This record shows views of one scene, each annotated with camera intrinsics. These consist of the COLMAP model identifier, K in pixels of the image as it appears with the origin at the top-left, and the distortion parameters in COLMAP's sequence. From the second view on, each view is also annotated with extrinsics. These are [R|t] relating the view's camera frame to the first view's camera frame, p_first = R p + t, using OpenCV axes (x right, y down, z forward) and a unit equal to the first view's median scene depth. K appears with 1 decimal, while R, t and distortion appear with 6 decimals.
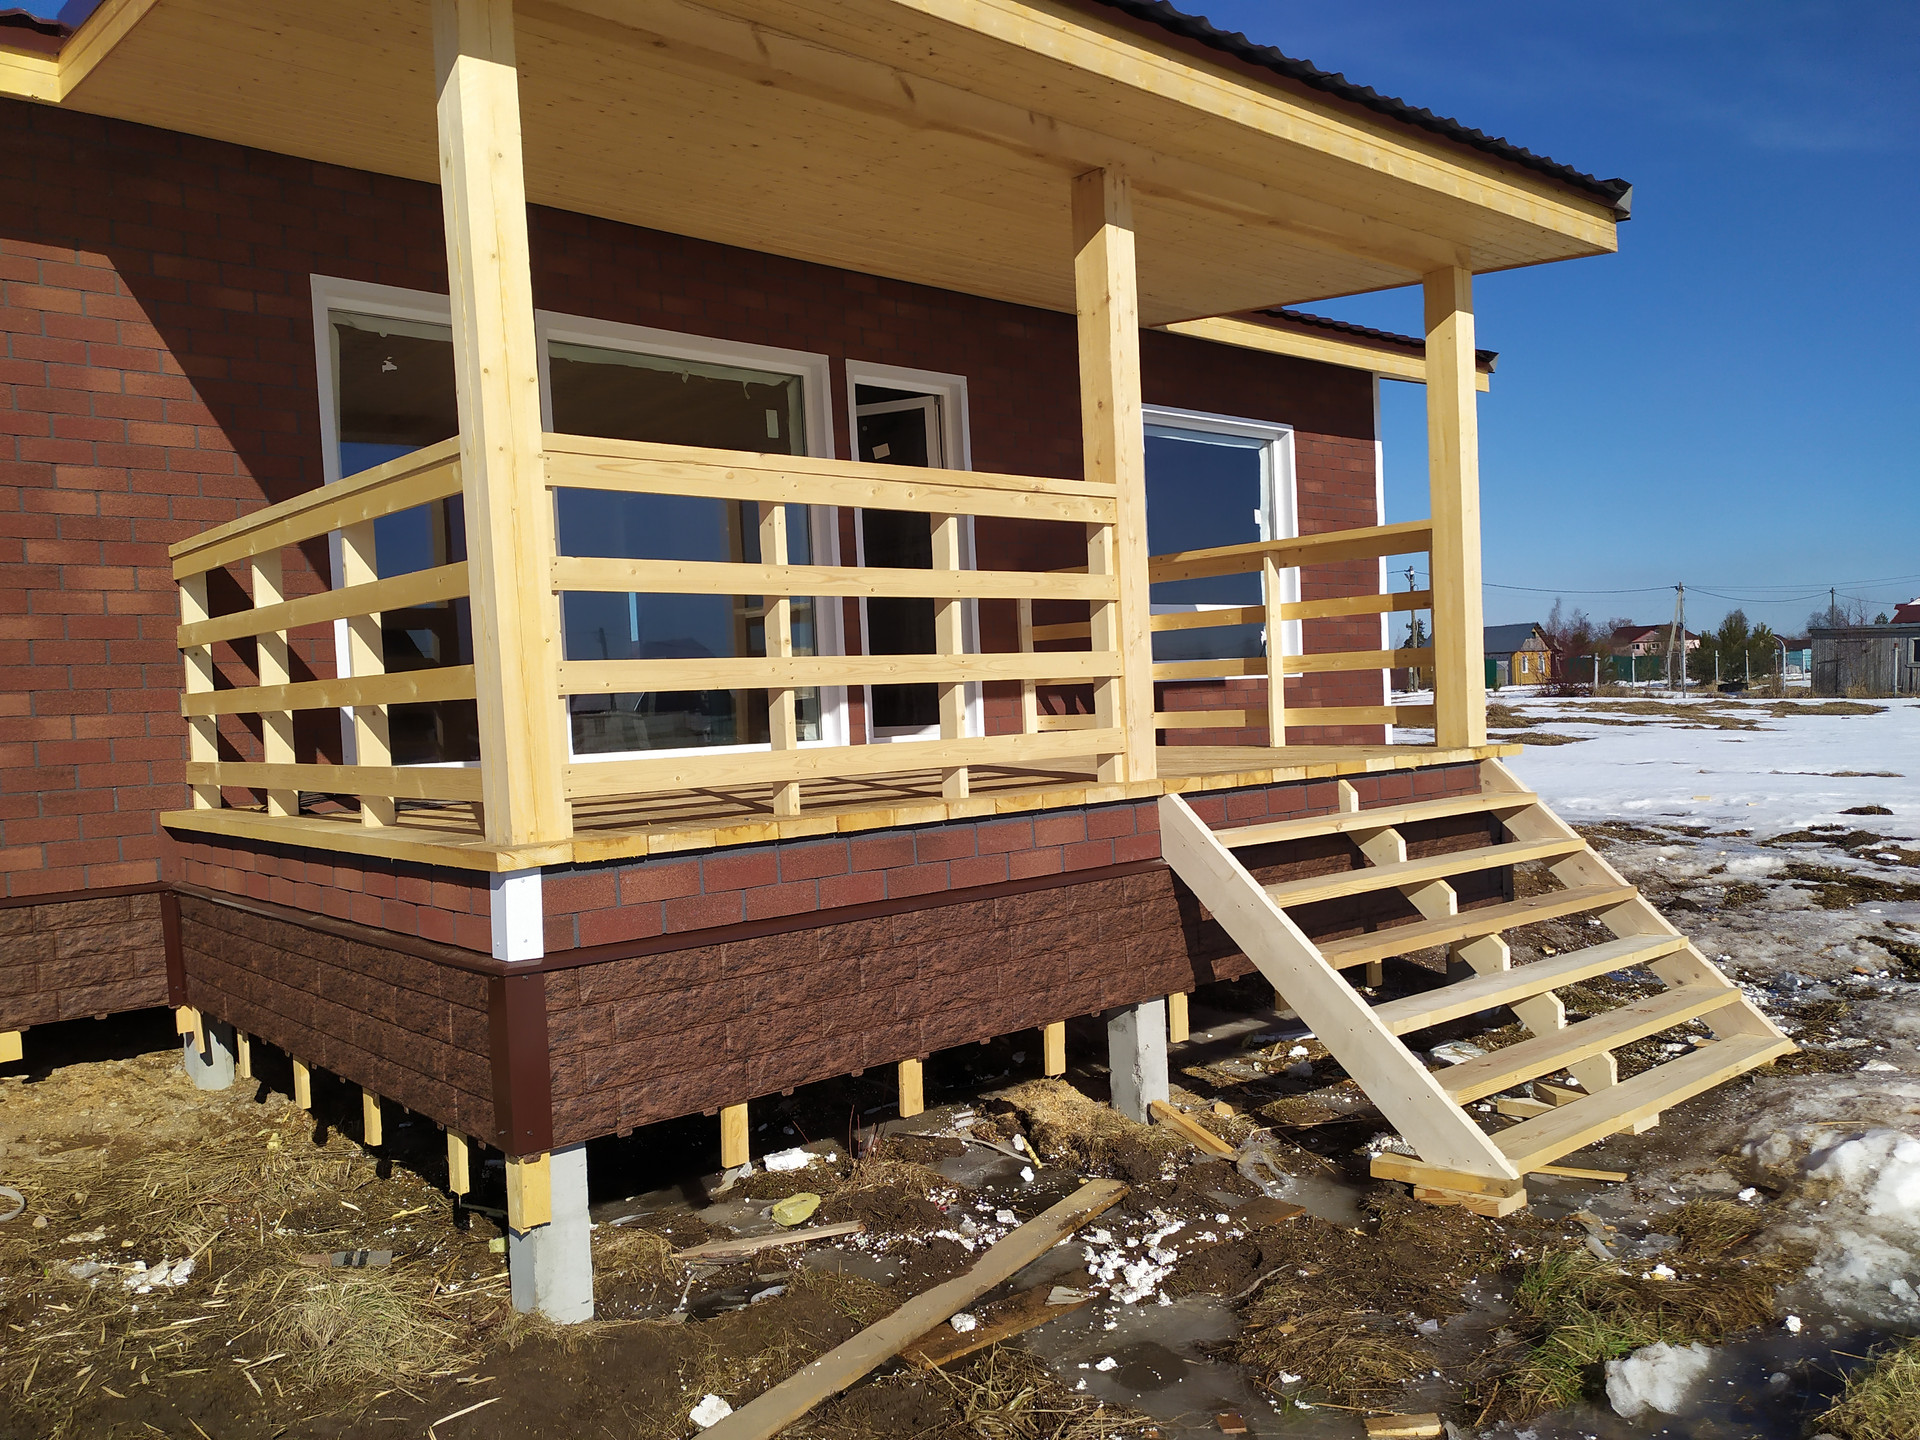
lens RADIAL K [[1460.3, 0, 967.5], [0, 1460.3, 692.7], [0, 0, 1]] dist [0.076788, -0.087422]
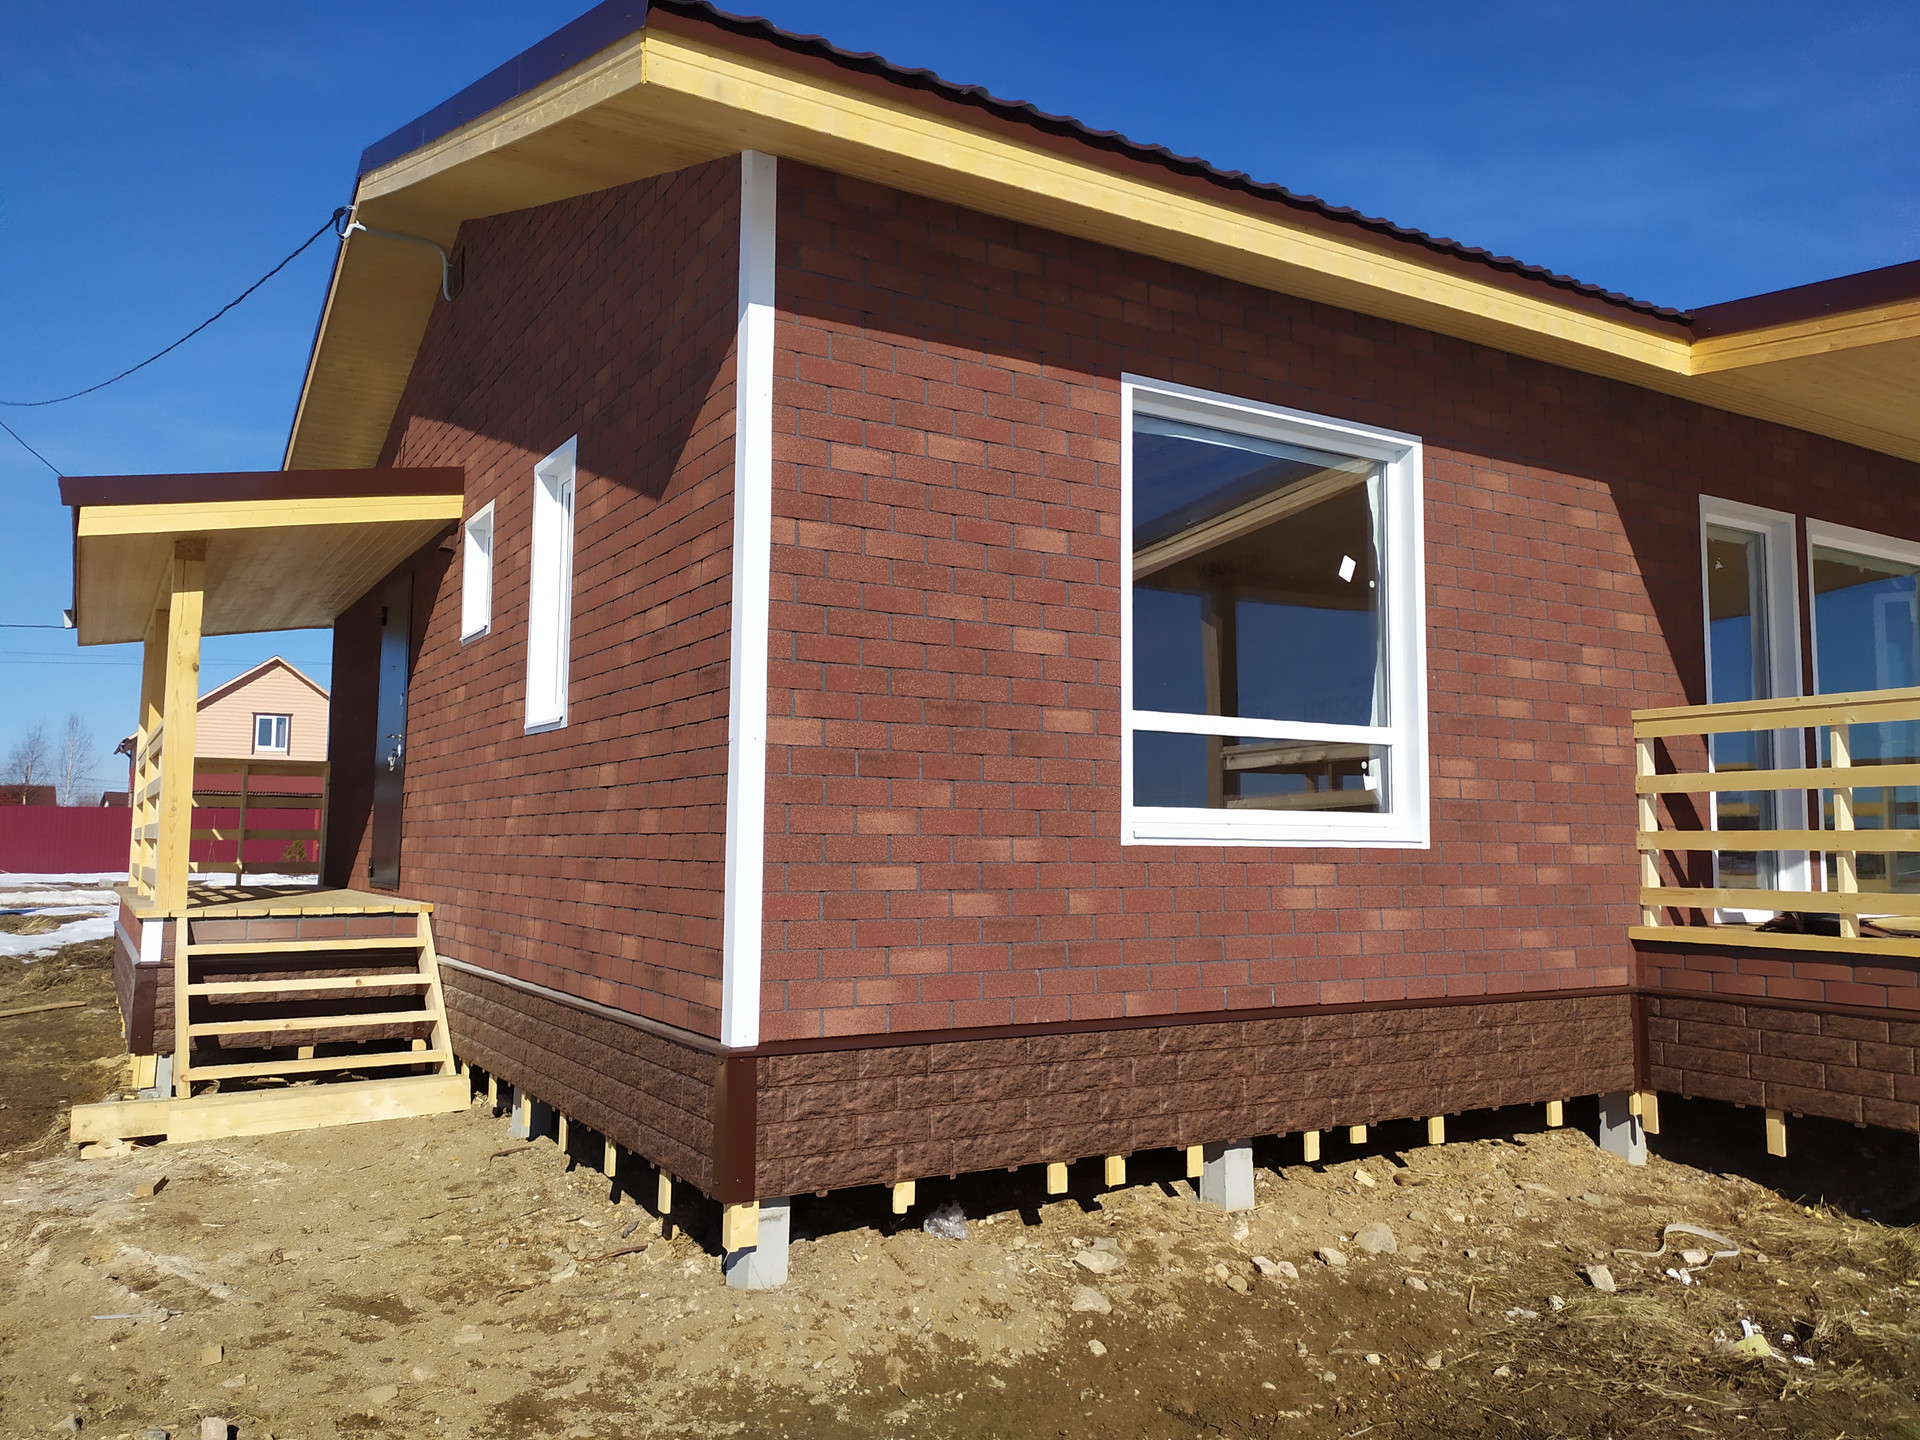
lens RADIAL K [[1420.3, 0, 1012.4], [0, 1420.3, 680.9], [0, 0, 1]] dist [0.043124, -0.014527]
pose [[0.984260, 0.025457, -0.174883, -0.859684], [-0.044630, 0.993301, -0.106588, 0.028028], [0.170998, 0.112715, 0.978803, -0.271869]]
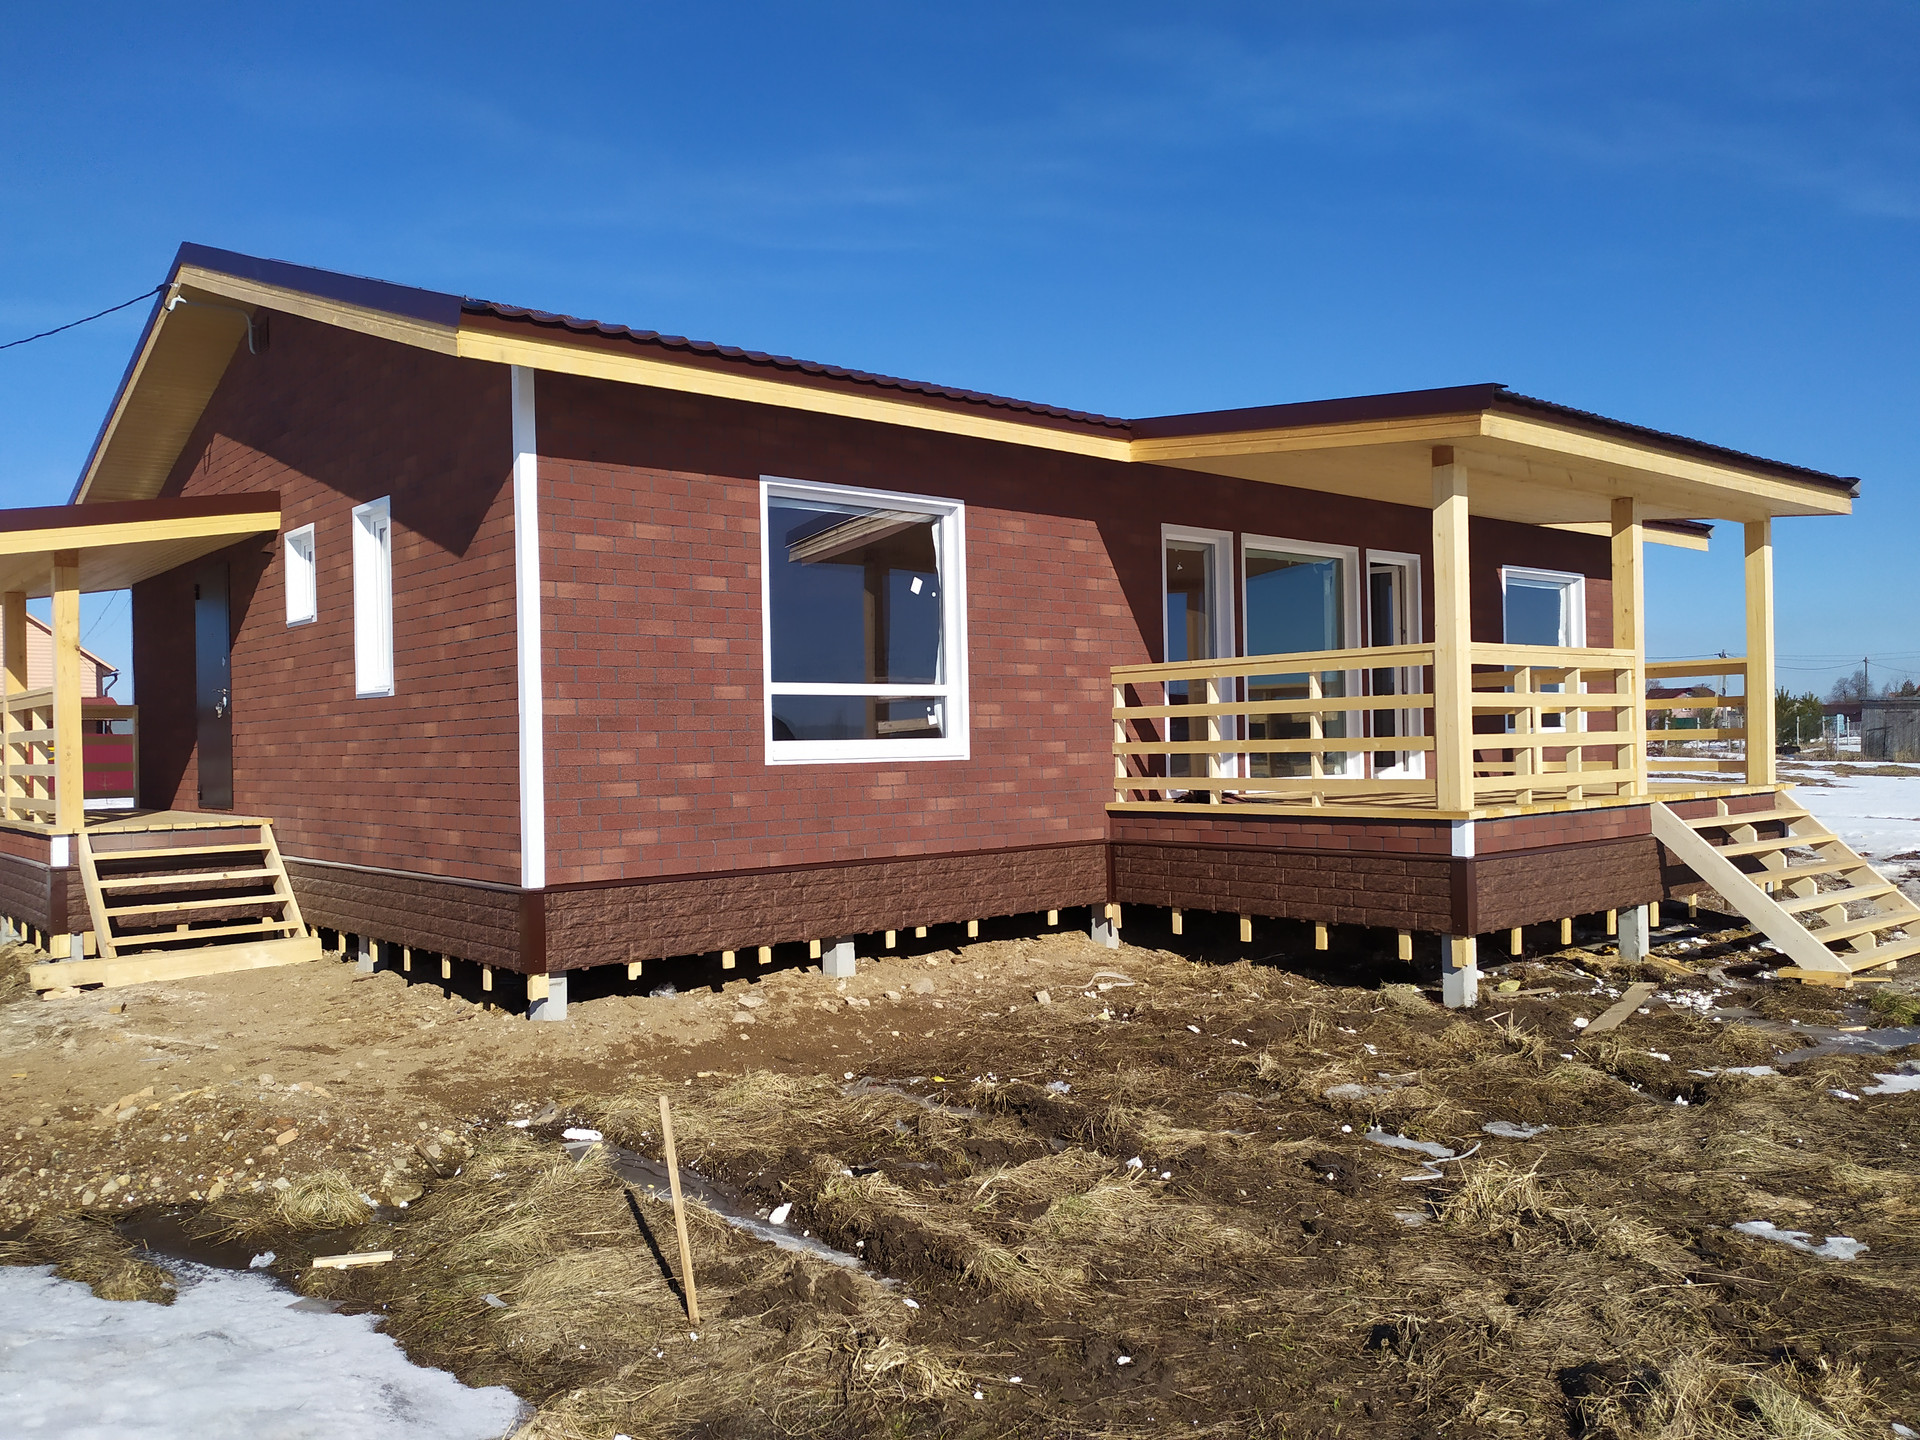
lens RADIAL K [[1426.9, 0, 1021.2], [0, 1426.9, 719.2], [0, 0, 1]] dist [0.074365, -0.080735]
pose [[0.999825, 0.018406, 0.003441, -0.676656], [-0.018352, 0.999717, -0.015138, 0.000628], [-0.003719, 0.015072, 0.999879, -0.900130]]
